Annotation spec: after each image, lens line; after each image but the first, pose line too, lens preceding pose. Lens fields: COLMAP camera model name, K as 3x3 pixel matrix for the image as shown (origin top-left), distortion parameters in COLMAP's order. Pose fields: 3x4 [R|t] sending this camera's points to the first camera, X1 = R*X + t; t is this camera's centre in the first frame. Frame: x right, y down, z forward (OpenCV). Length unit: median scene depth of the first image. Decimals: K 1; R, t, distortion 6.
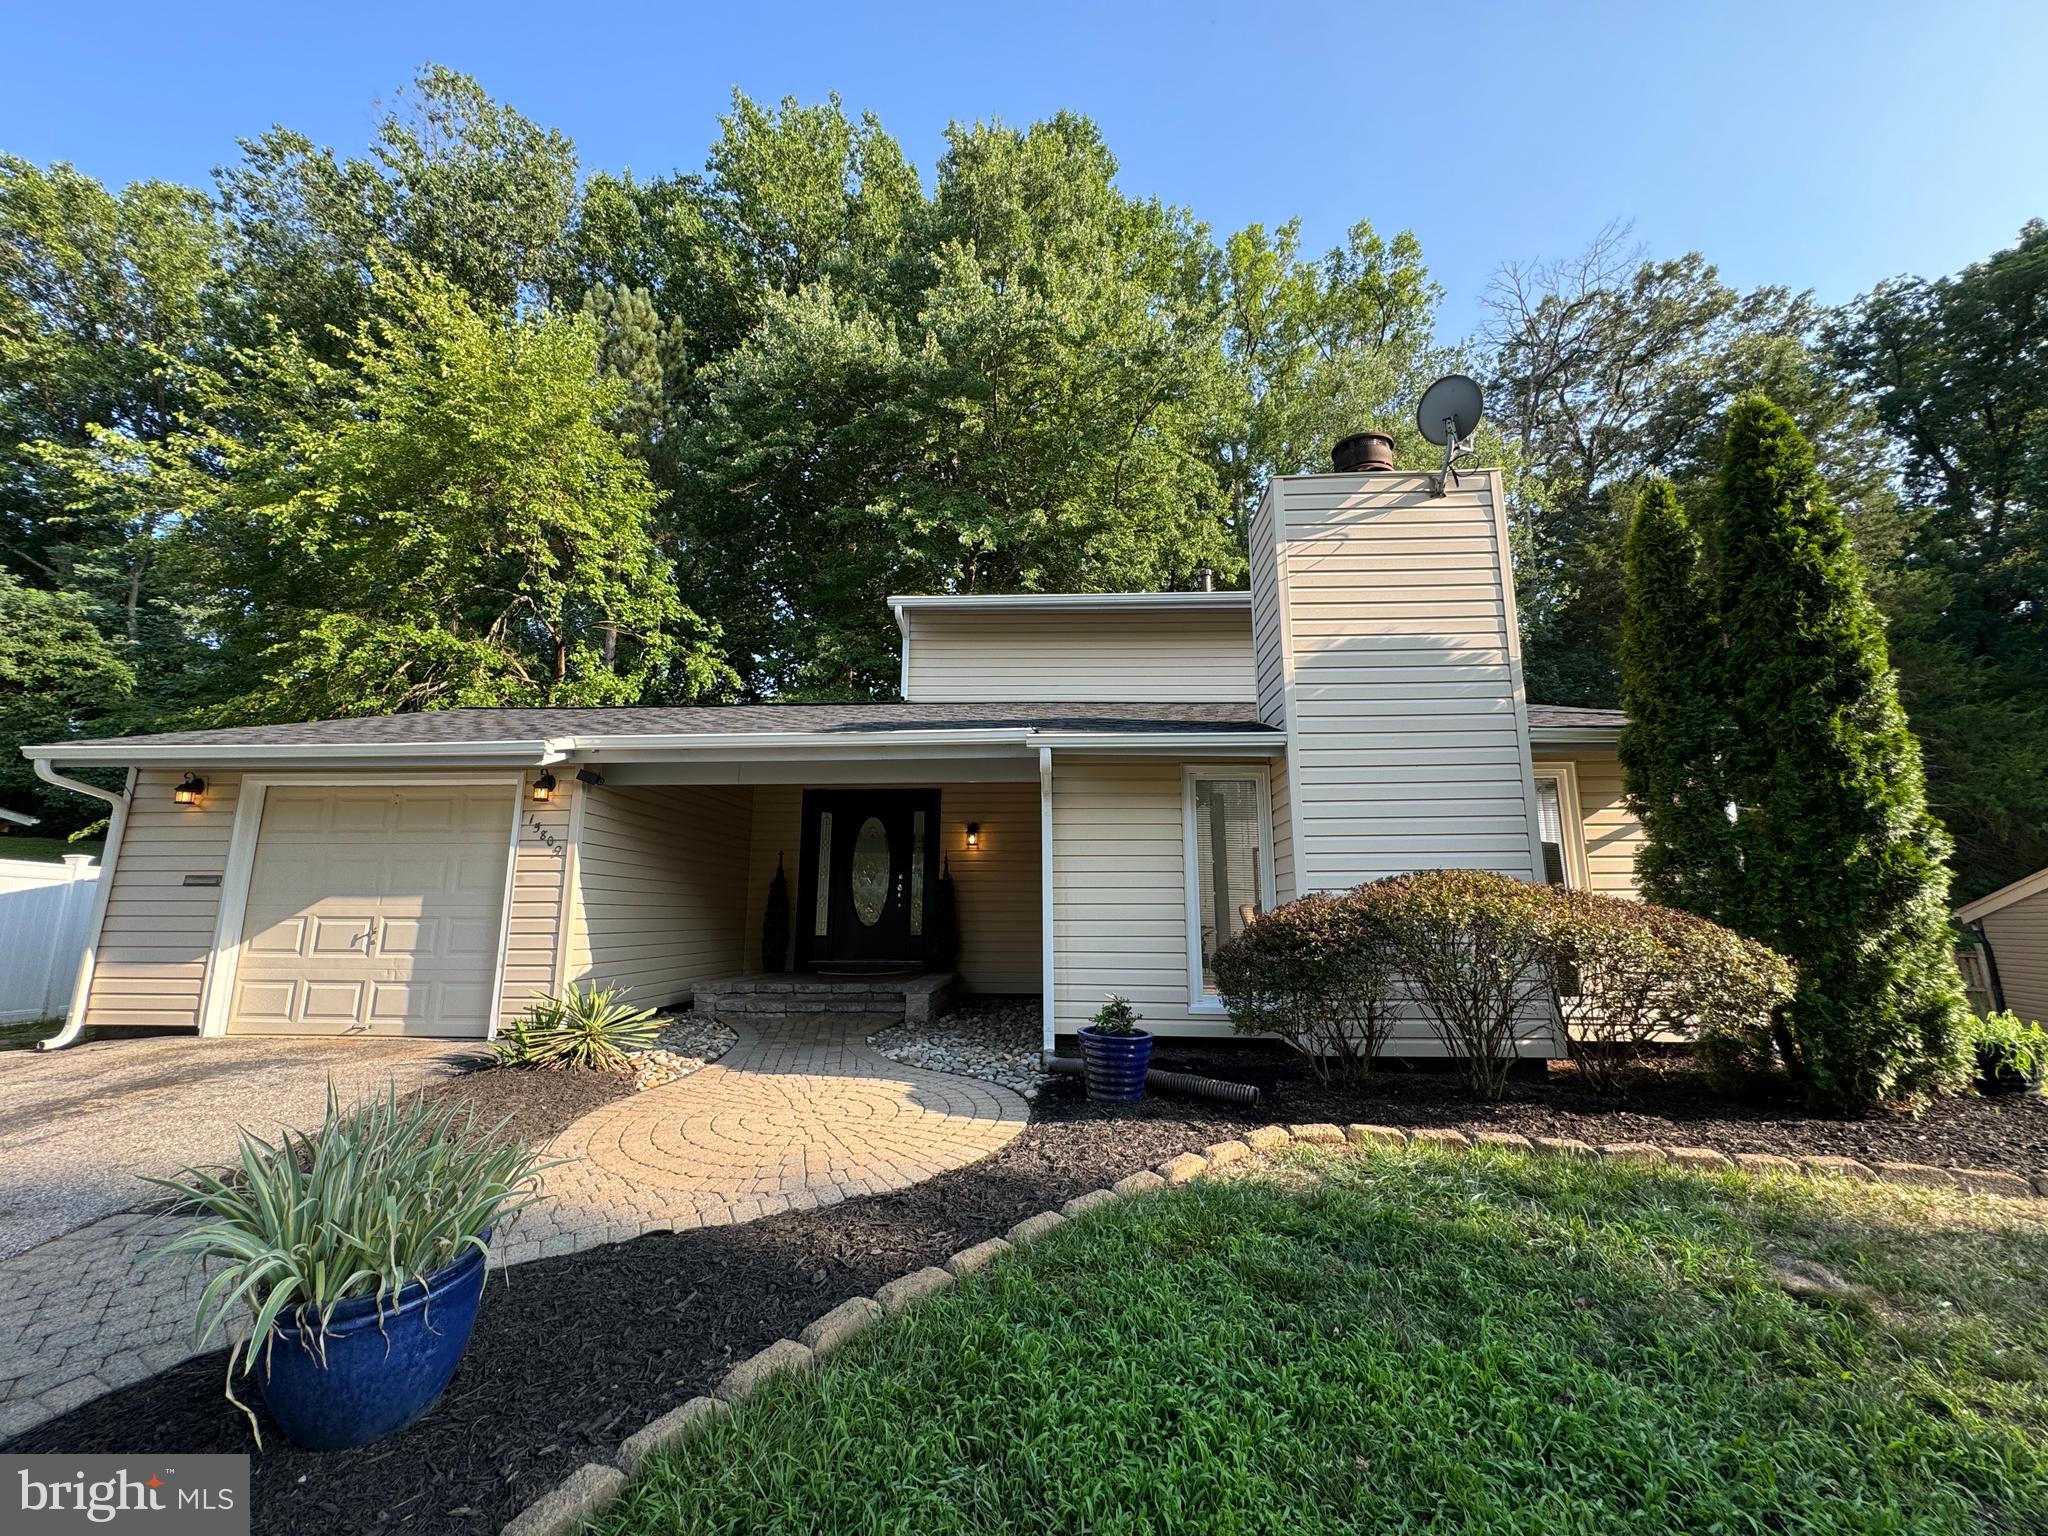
lens RADIAL K [[817.2, 0, 1024.4], [0, 817.2, 765.5], [0, 0, 1]] dist [0.001380, -0.000082]
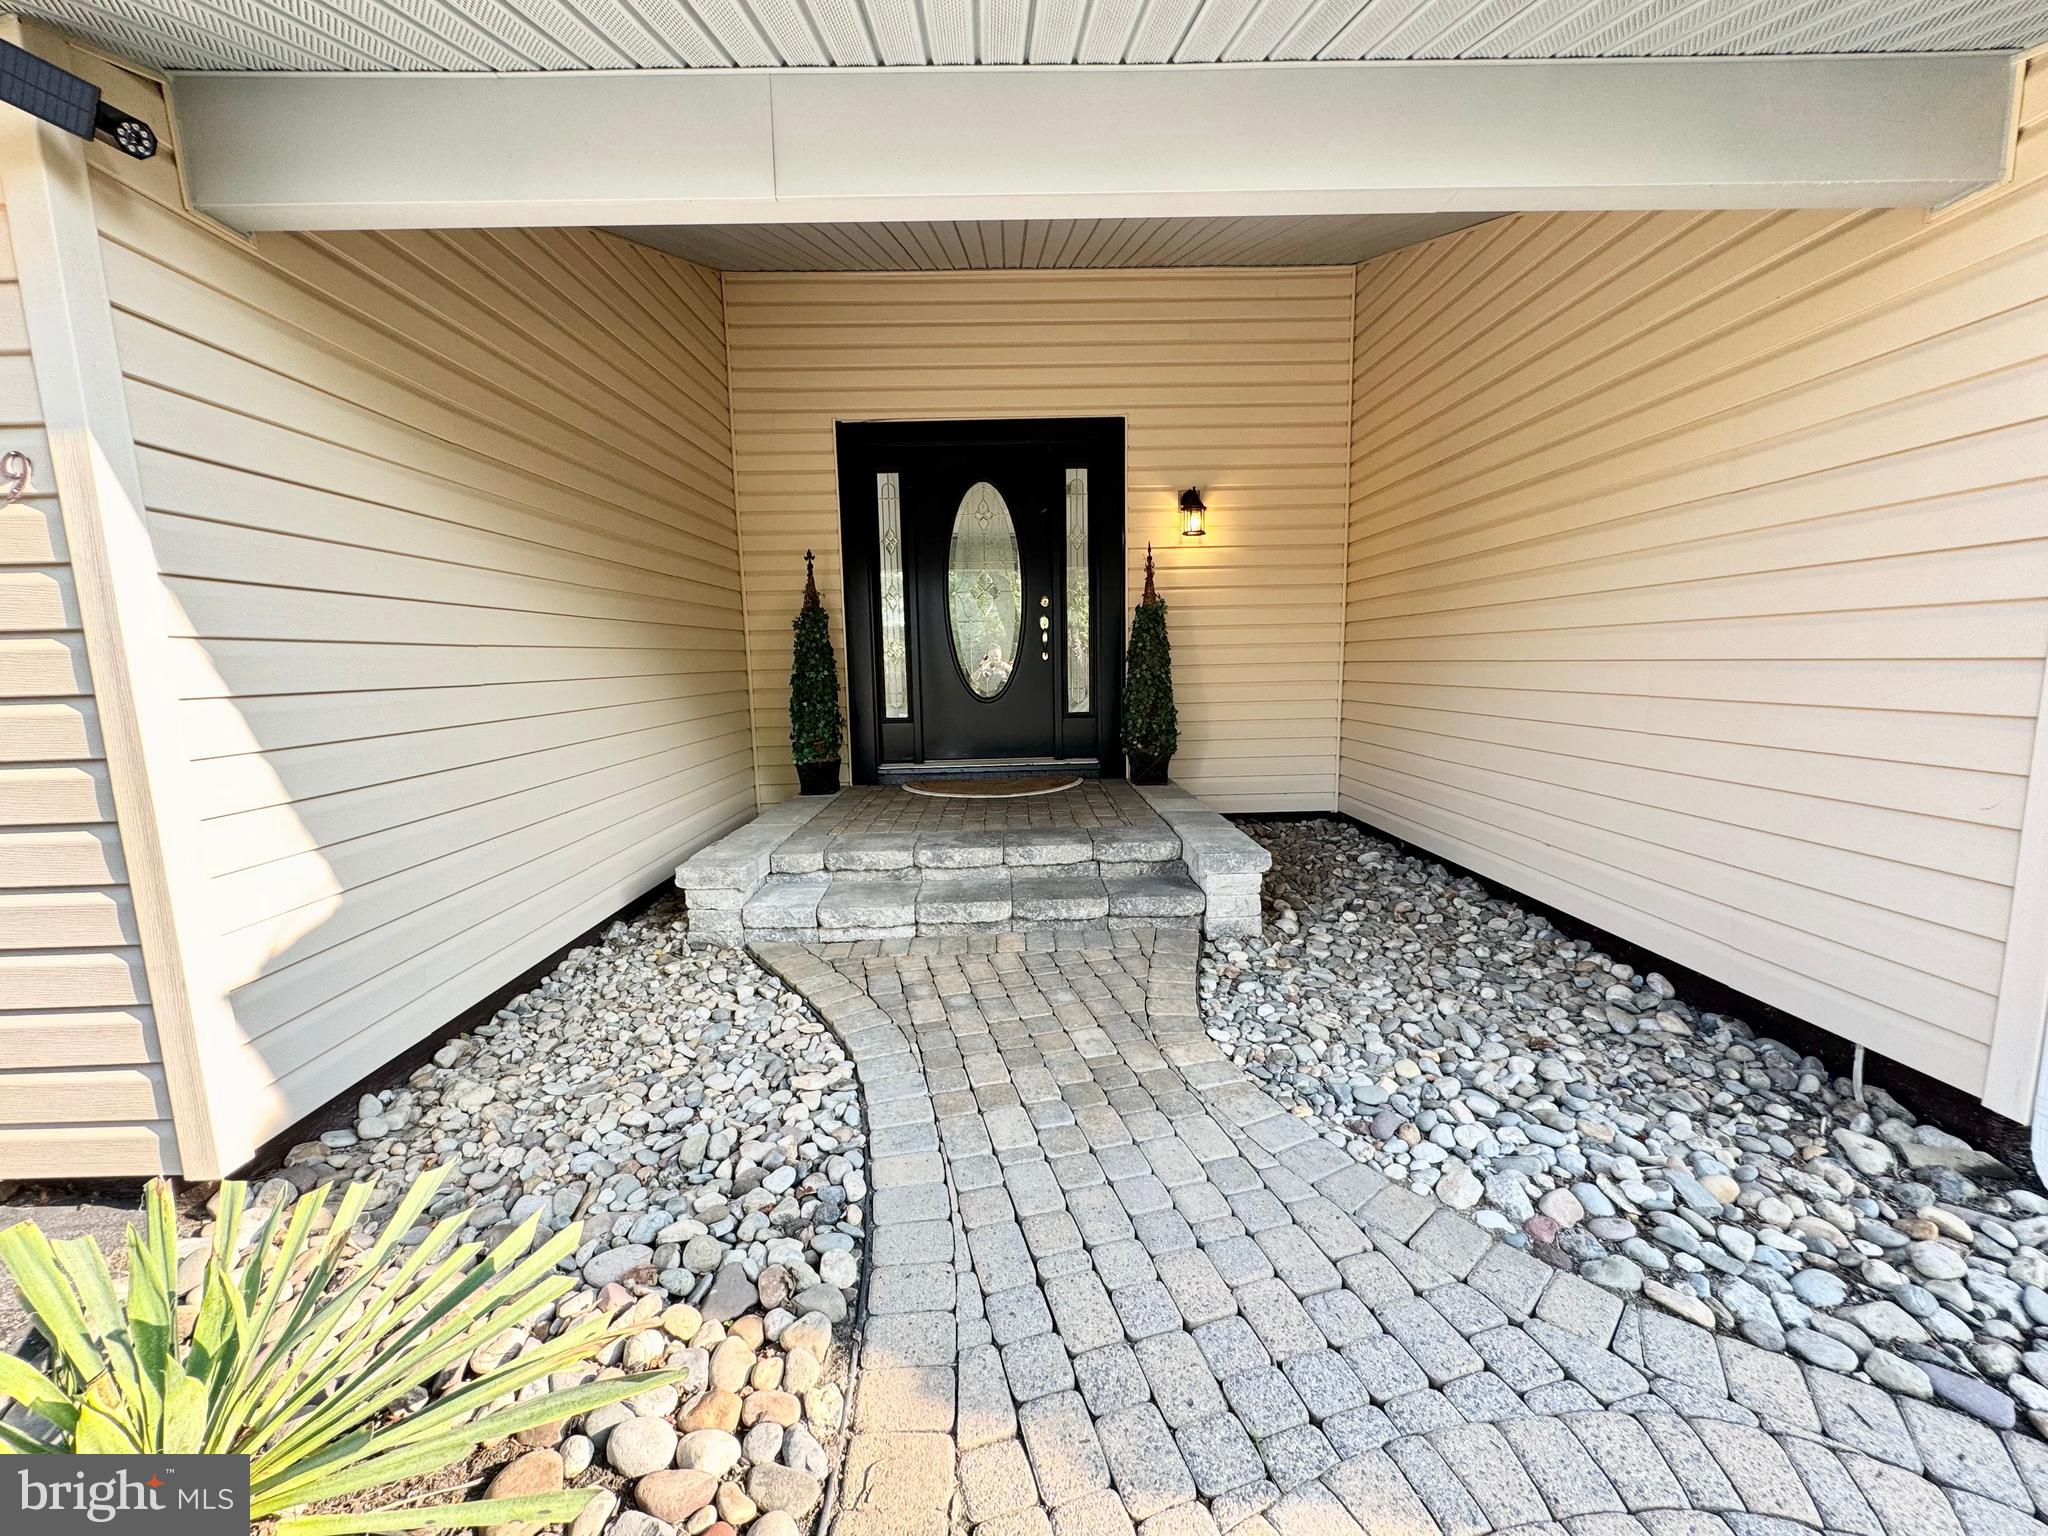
lens RADIAL K [[817.2, 0, 1022.7], [0, 817.2, 769.3], [0, 0, 1]] dist [-0.003733, -0.000336]
pose [[0.997147, -0.031860, 0.068430, -0.129368], [0.008882, 0.949784, 0.312779, 0.047641], [-0.074959, -0.311279, 0.947358, 0.307108]]
